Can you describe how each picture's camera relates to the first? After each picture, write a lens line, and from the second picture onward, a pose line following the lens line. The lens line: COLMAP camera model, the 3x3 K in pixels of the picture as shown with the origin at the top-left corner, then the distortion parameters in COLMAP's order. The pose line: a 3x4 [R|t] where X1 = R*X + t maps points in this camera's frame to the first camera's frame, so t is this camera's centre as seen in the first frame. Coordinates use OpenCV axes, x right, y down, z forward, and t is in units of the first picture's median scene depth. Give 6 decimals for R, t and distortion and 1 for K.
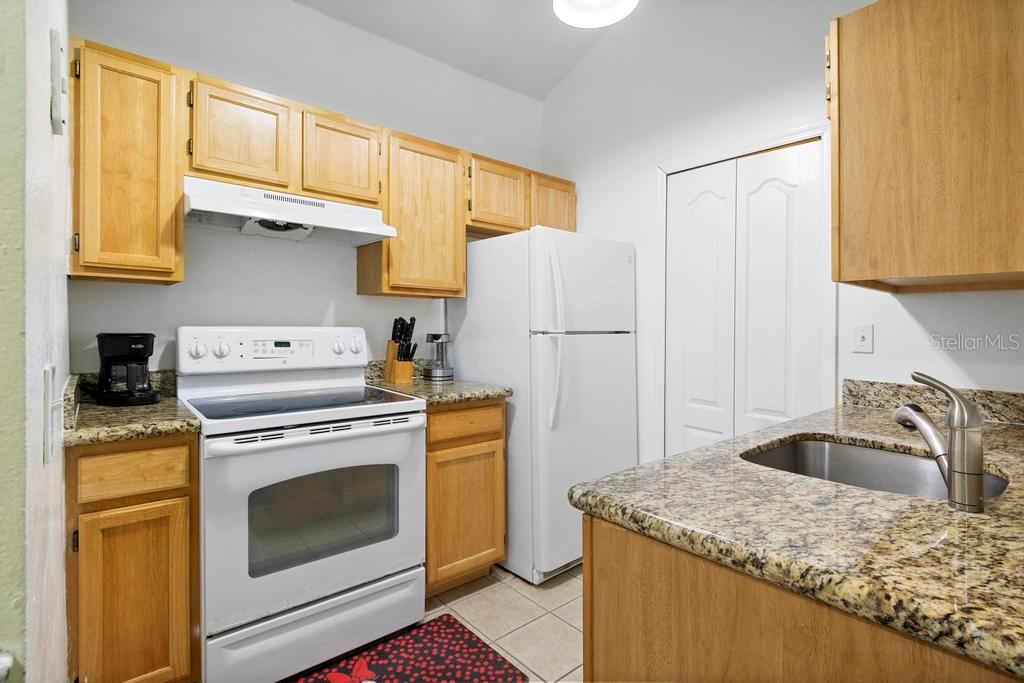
lens RADIAL K [[490.5, 0, 519.4], [0, 490.5, 343.2], [0, 0, 1]] dist [-0.002629, -0.002140]
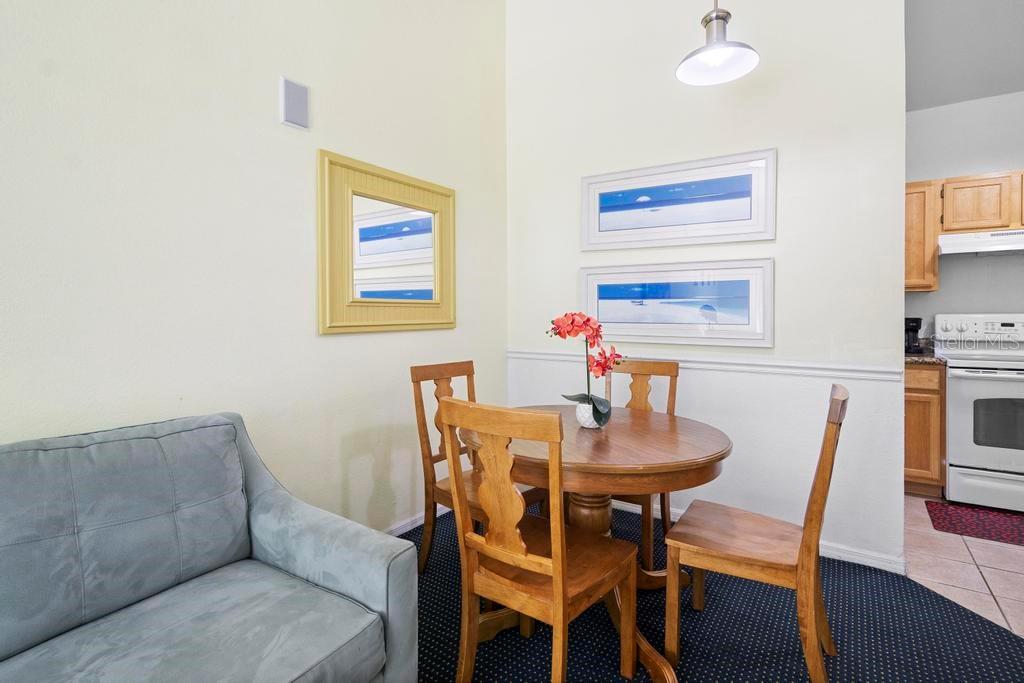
lens RADIAL K [[515.9, 0, 500.9], [0, 515.9, 311.8], [0, 0, 1]] dist [-0.000087, -0.000296]
pose [[0.256898, -0.016320, -0.966301, 0.838579], [-0.020739, 0.999534, -0.022395, 0.037787], [0.966216, 0.025793, 0.256440, -1.190031]]
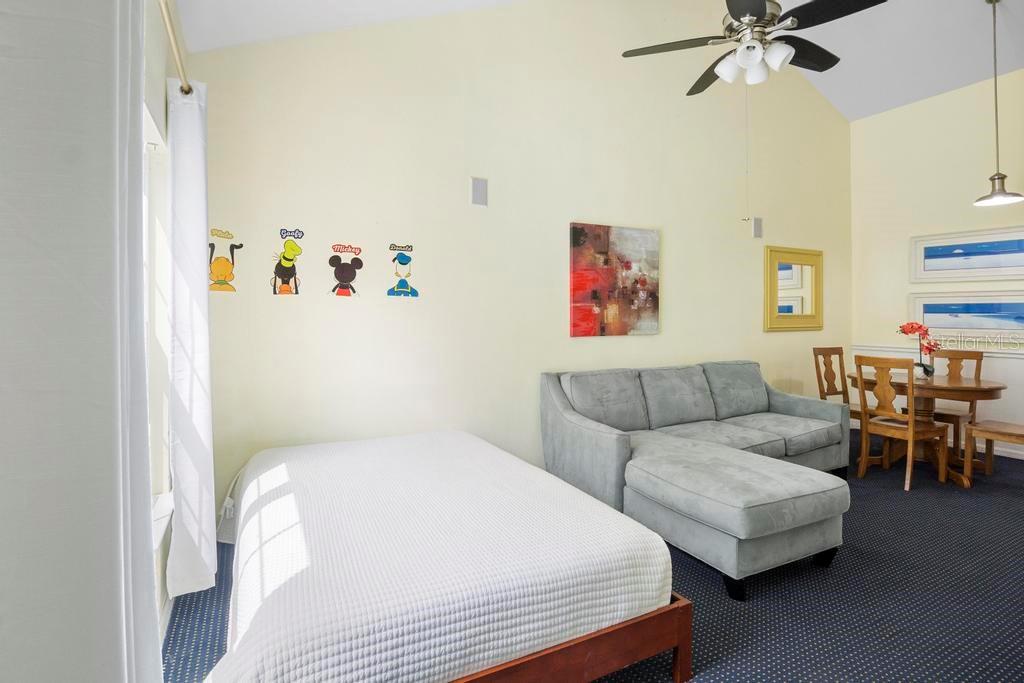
lens RADIAL K [[506.9, 0, 509.3], [0, 506.9, 312.7], [0, 0, 1]] dist [-0.004334, -0.013930]
pose [[-0.224253, -0.019930, -0.974327, 2.522291], [-0.031906, 0.999405, -0.013099, 0.055076], [0.974008, 0.028149, -0.224756, -2.069879]]
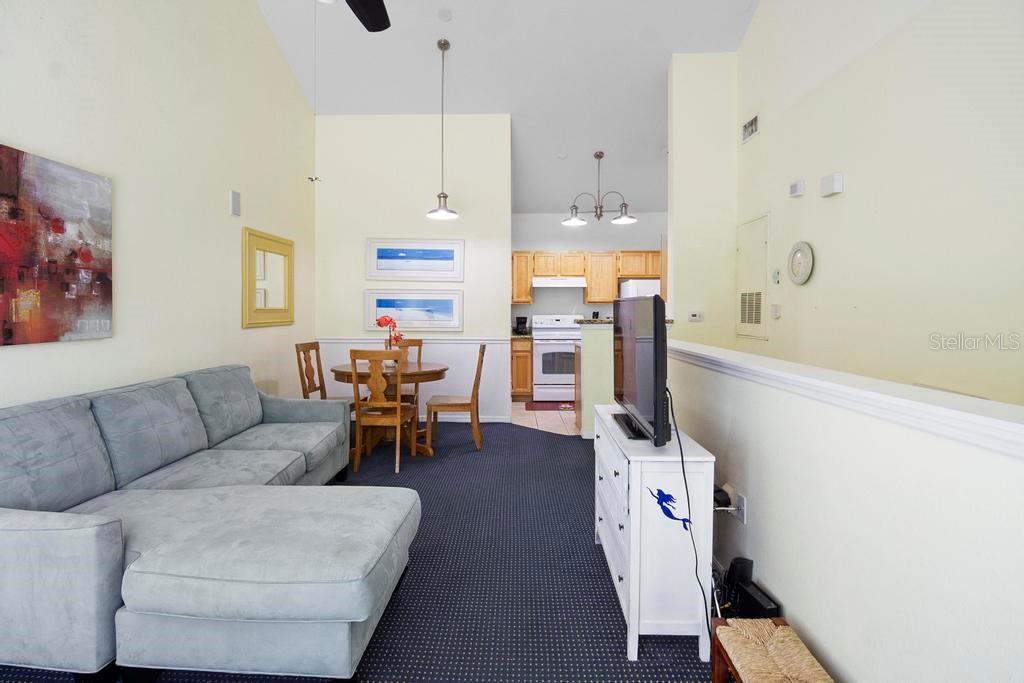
lens RADIAL K [[507.2, 0, 513.1], [0, 507.2, 319.3], [0, 0, 1]] dist [-0.023245, -0.000986]
pose [[0.750135, -0.002222, -0.661281, 1.978223], [-0.008815, 0.999872, -0.013358, 0.055994], [0.661226, 0.015849, 0.750020, -2.262522]]
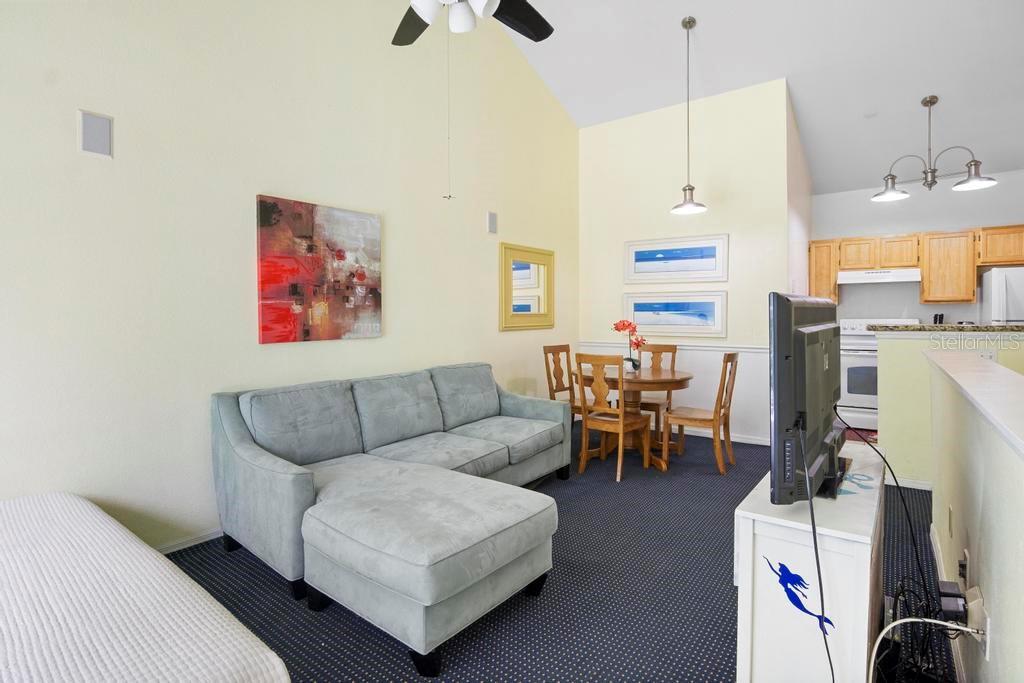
lens RADIAL K [[509.7, 0, 508.8], [0, 509.7, 326.3], [0, 0, 1]] dist [-0.022986, -0.000960]
pose [[0.210485, 0.006450, -0.977576, 2.151405], [-0.018414, 0.999827, 0.002632, 0.044464], [0.977424, 0.017447, 0.210568, -1.844667]]
